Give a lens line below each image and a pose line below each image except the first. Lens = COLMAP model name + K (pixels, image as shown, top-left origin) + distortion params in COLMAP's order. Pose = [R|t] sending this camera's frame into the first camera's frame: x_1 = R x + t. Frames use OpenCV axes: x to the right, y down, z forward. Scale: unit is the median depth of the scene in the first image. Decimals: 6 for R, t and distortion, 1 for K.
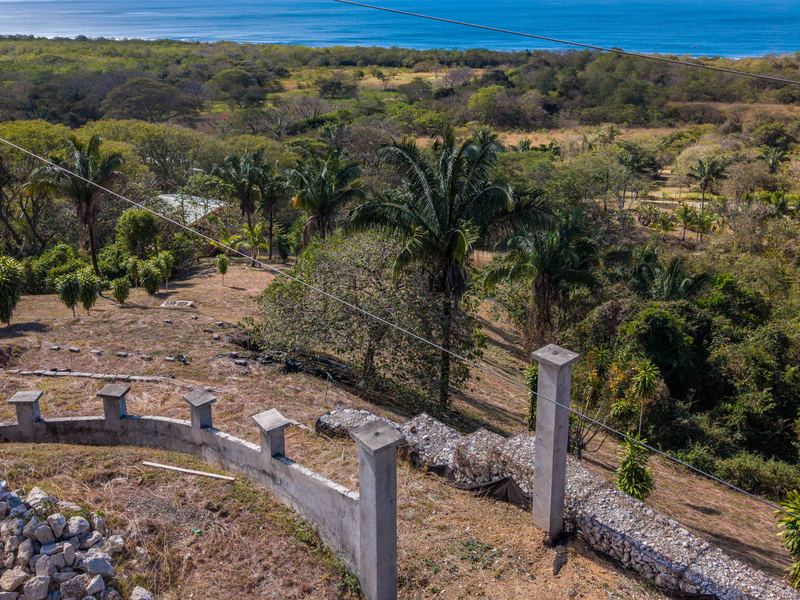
lens RADIAL K [[743.0, 0, 392.6], [0, 743.0, 214.6], [0, 0, 1]] dist [0.016301, -0.023332]
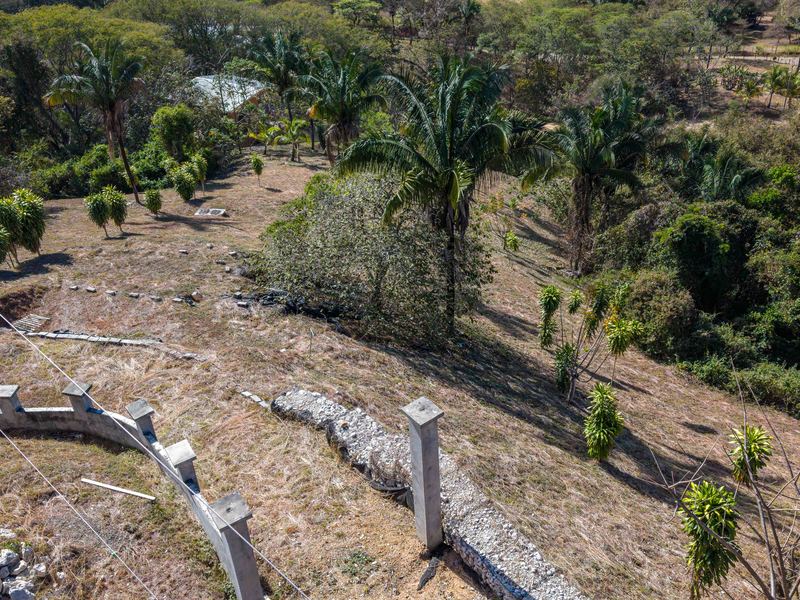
lens RADIAL K [[763.3, 0, 400.0], [0, 763.3, 300.0], [0, 0, 1]] dist [0.011685, -0.018352]
pose [[0.995973, -0.002070, -0.089629, 0.078492], [0.028058, 0.956711, 0.289685, -0.078205], [0.085149, -0.291033, 0.952916, -0.002139]]
